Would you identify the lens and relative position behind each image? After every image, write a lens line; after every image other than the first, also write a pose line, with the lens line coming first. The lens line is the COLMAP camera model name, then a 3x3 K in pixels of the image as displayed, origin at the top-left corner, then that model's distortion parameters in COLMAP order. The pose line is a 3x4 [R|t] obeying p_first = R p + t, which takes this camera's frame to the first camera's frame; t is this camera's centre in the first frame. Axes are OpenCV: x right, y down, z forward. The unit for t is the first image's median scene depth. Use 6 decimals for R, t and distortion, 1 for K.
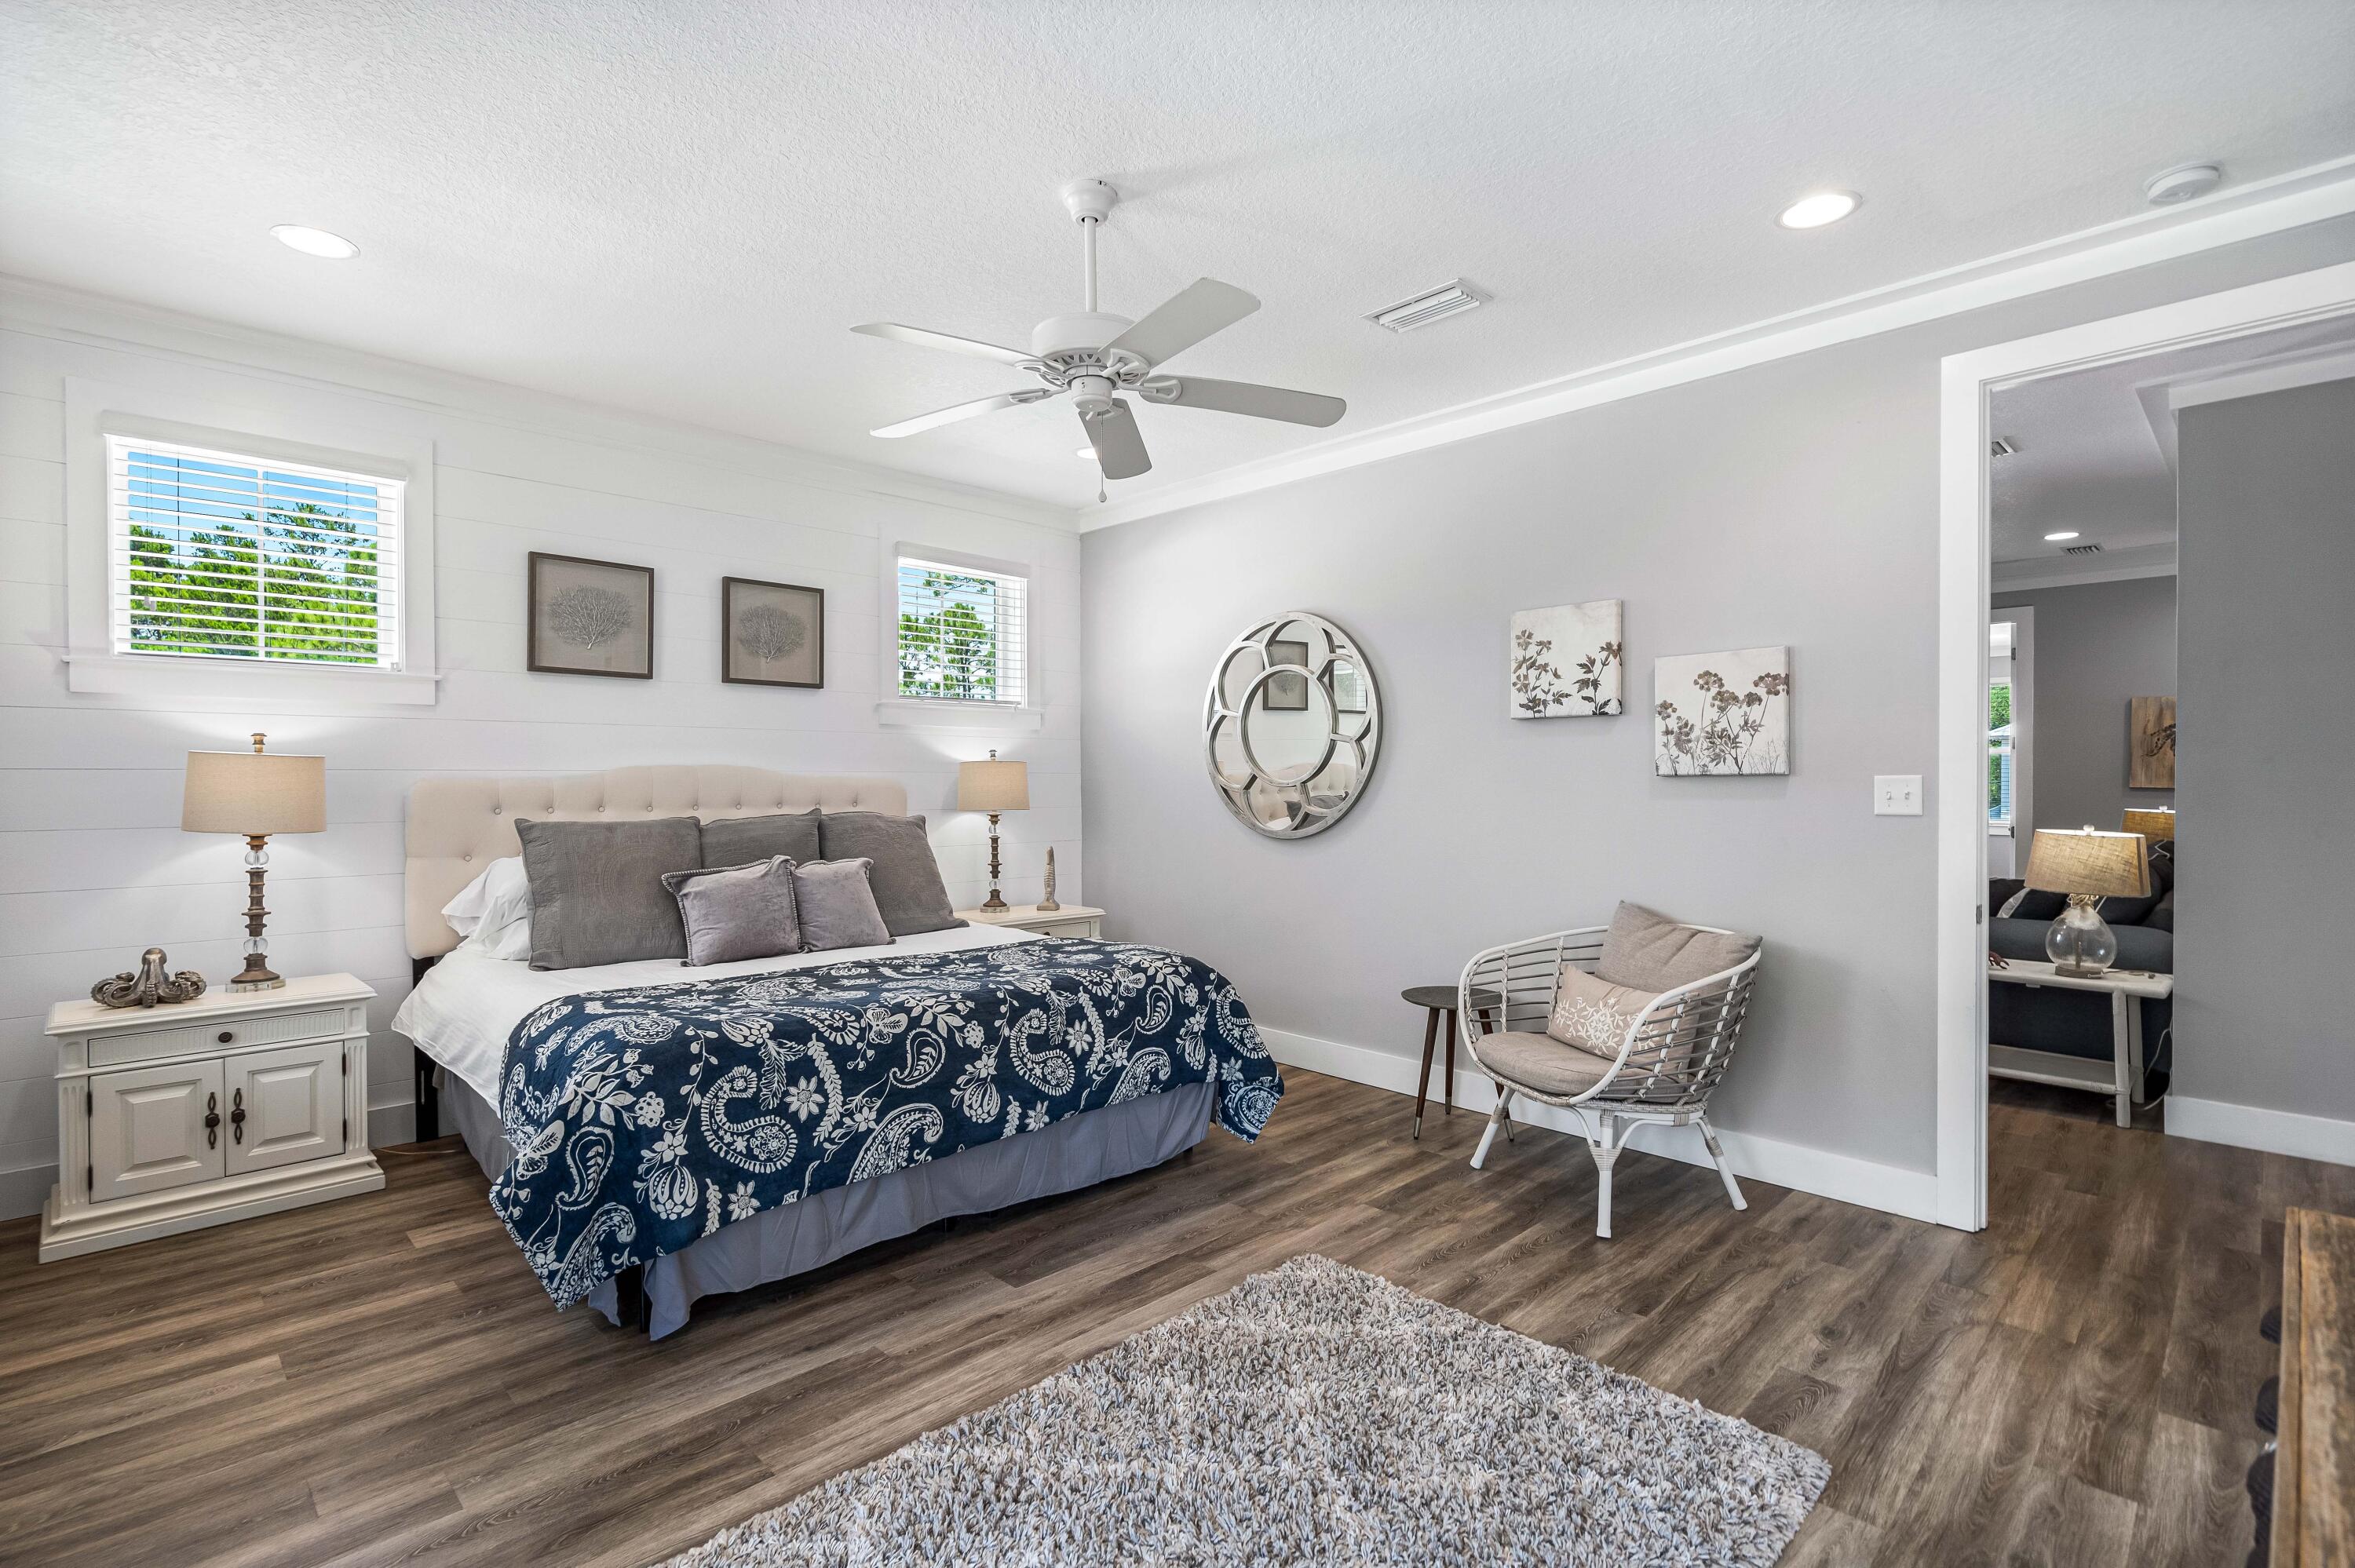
lens RADIAL K [[1106.4, 0, 1174.1], [0, 1106.4, 784.9], [0, 0, 1]] dist [-0.004990, 0.003164]
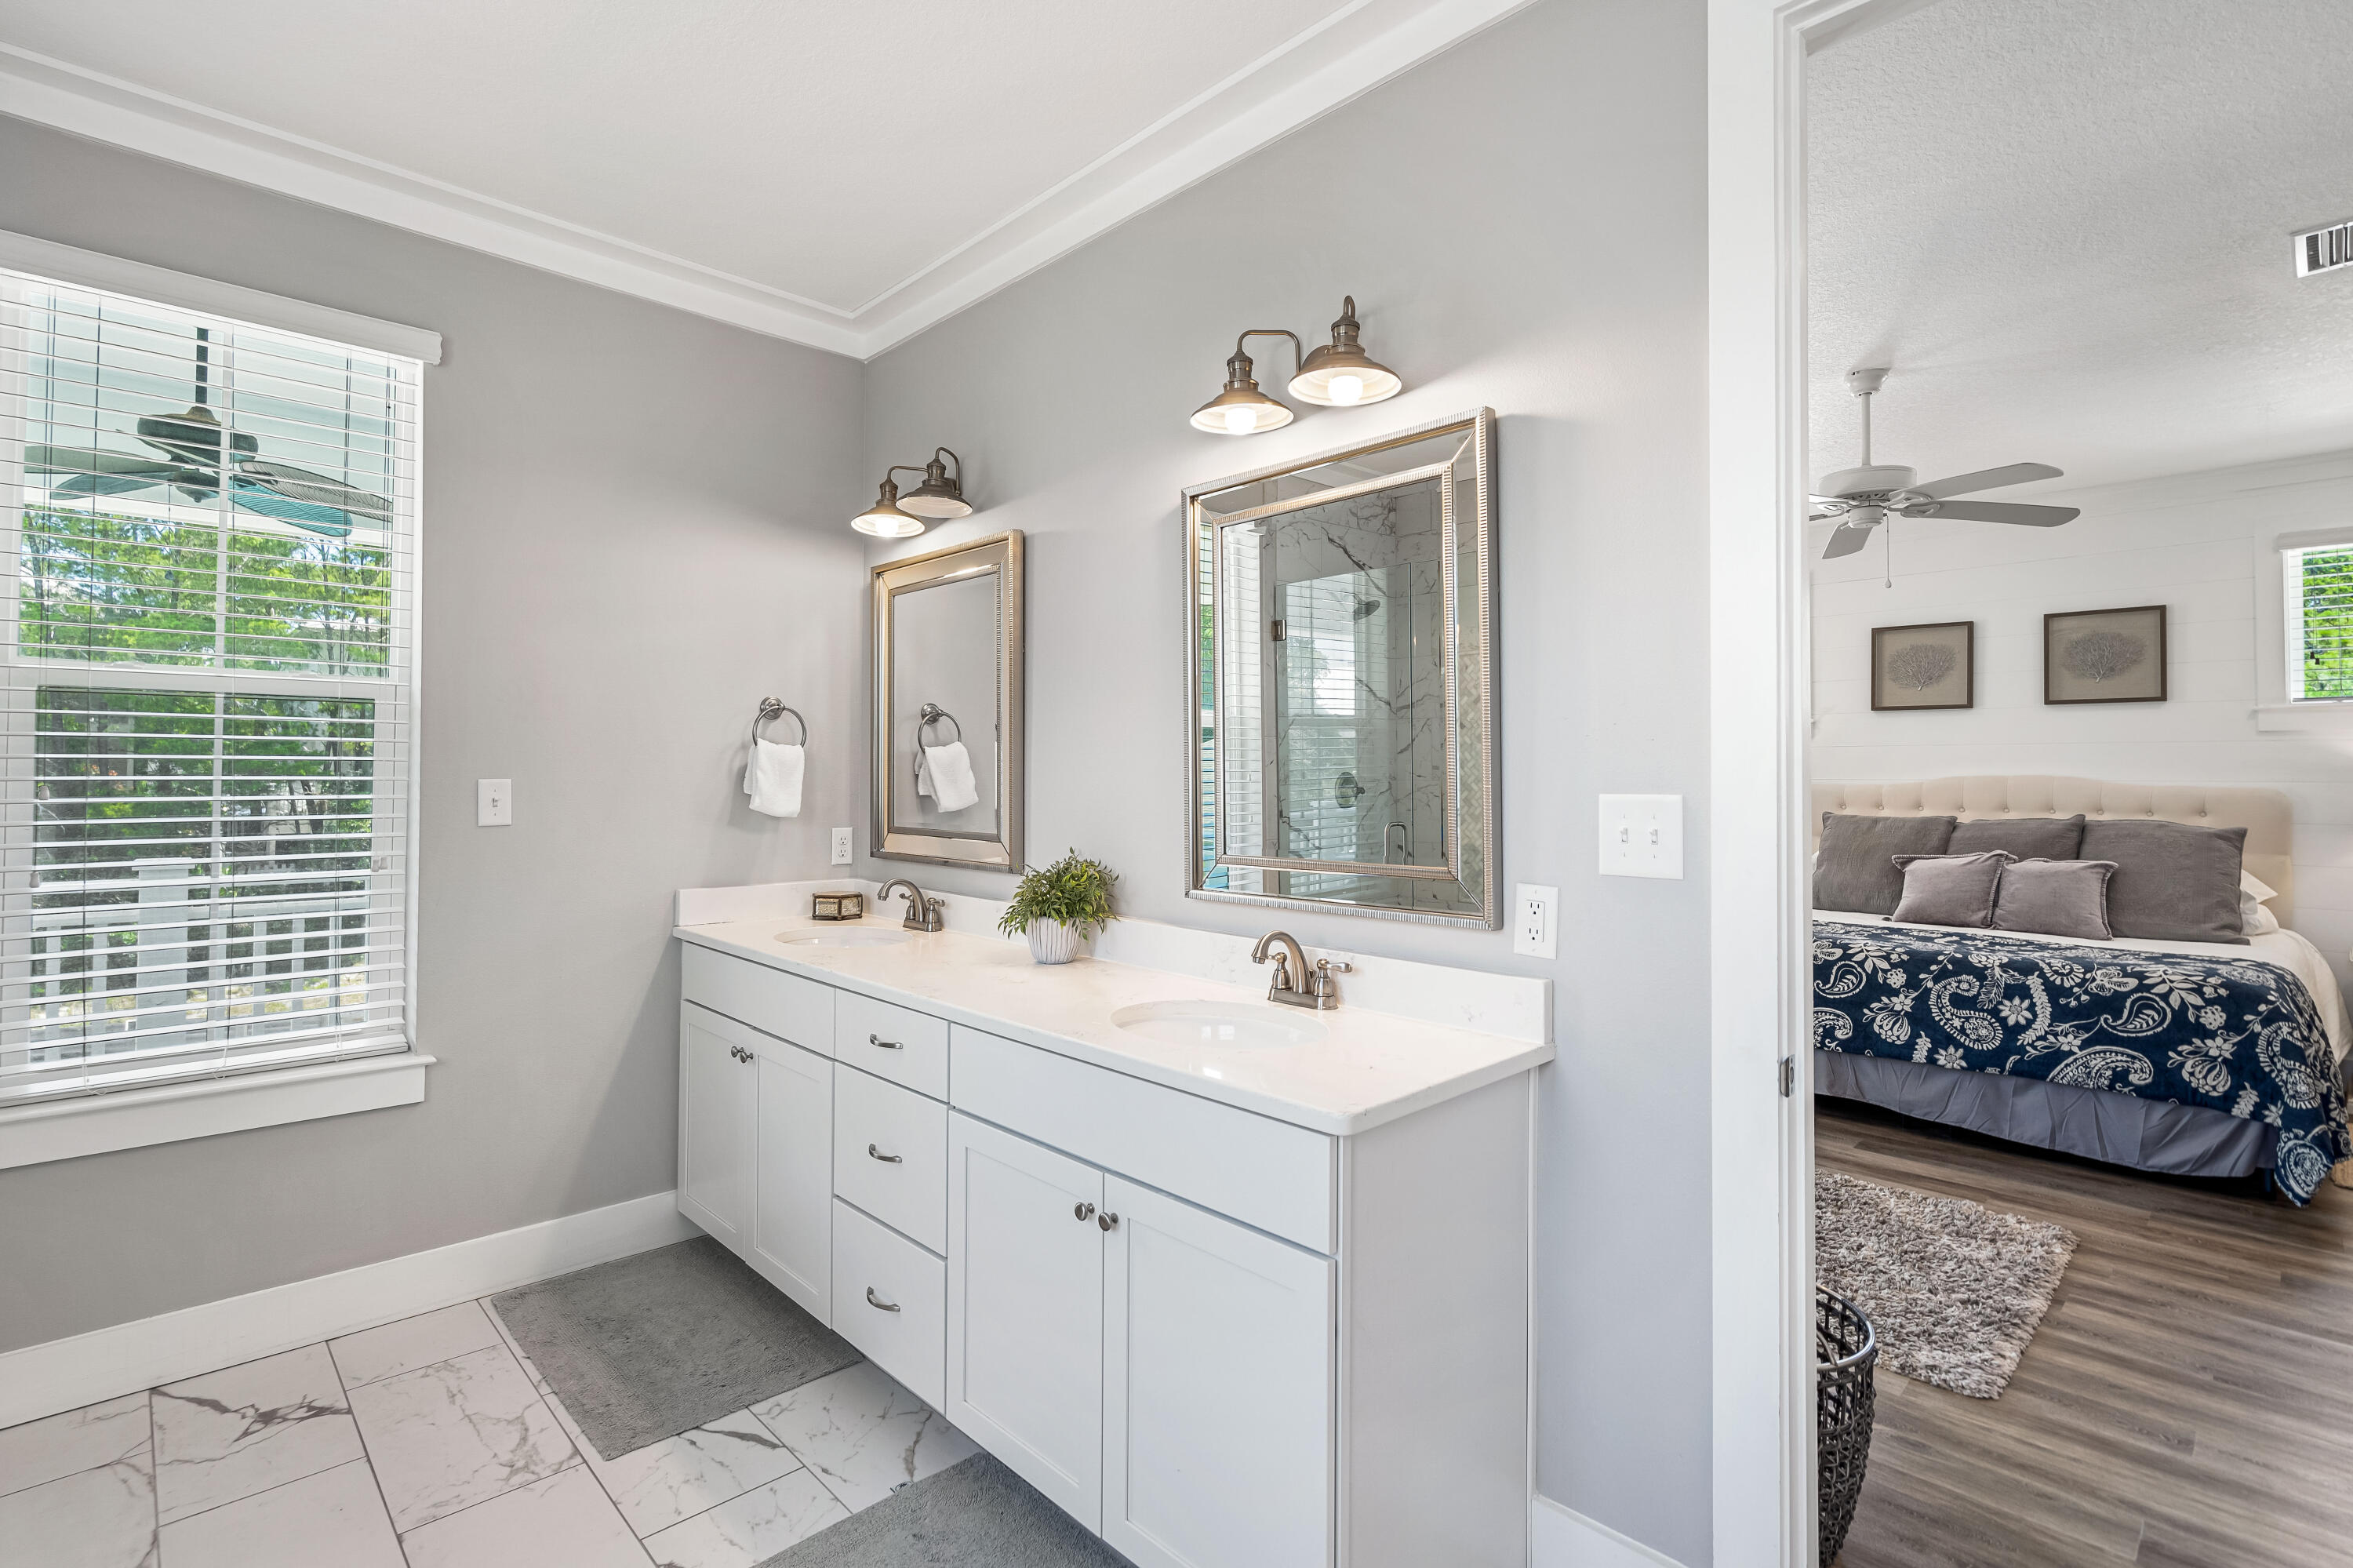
lens RADIAL K [[1105.7, 0, 1157.6], [0, 1105.7, 768.2], [0, 0, 1]] dist [-0.004990, 0.003164]
pose [[0.002343, -0.006768, -0.999974, 1.063844], [-0.014879, 0.999866, -0.006802, -0.005847], [0.999887, 0.014895, 0.002242, 0.088742]]
